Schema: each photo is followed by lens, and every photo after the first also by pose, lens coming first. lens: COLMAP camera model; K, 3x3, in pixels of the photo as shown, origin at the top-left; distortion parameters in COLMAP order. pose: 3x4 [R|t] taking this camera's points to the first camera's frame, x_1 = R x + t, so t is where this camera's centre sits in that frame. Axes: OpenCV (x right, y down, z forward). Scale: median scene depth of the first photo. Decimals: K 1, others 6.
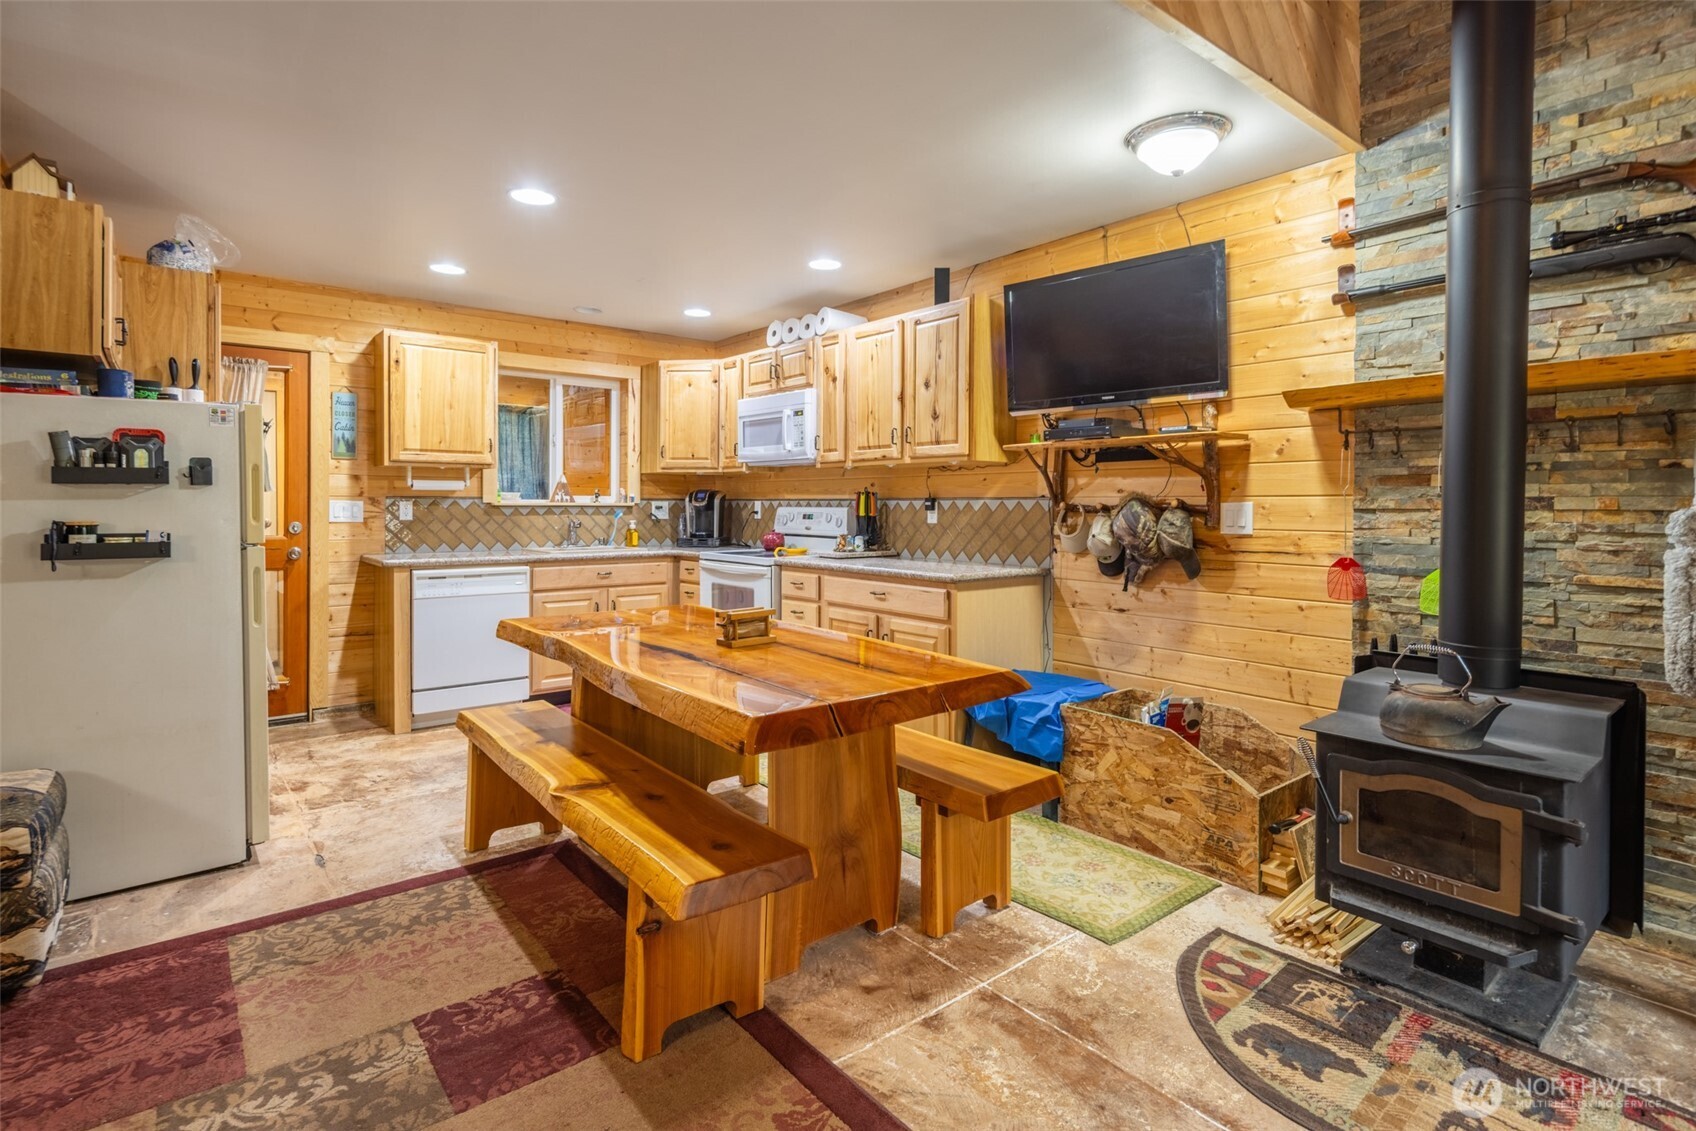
lens RADIAL K [[840.8, 0, 848.9], [0, 840.8, 509.6], [0, 0, 1]] dist [0.001294, 0.000362]
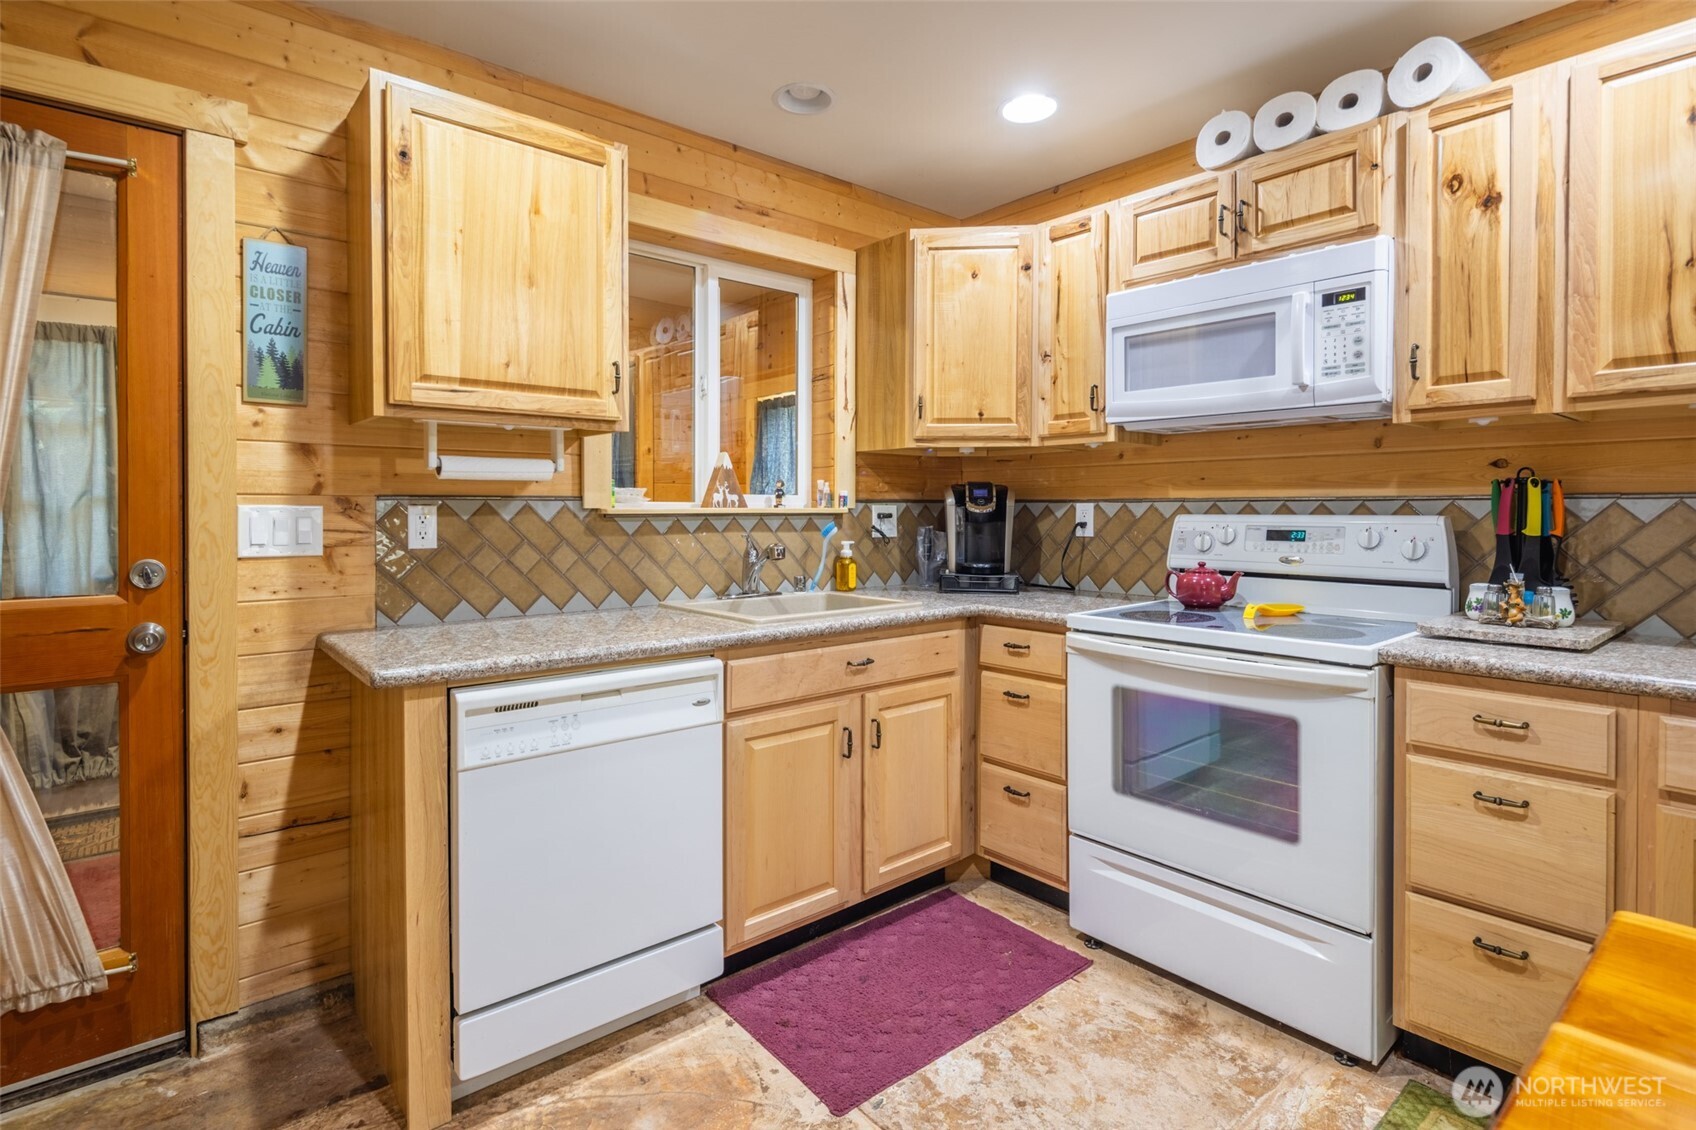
lens RADIAL K [[847.1, 0, 850.1], [0, 847.1, 518.1], [0, 0, 1]] dist [-0.000020, -0.000601]
pose [[0.999844, -0.004429, 0.017097, -0.310424], [0.004350, 0.999980, 0.004692, -0.004584], [-0.017118, -0.004617, 0.999843, 0.553339]]
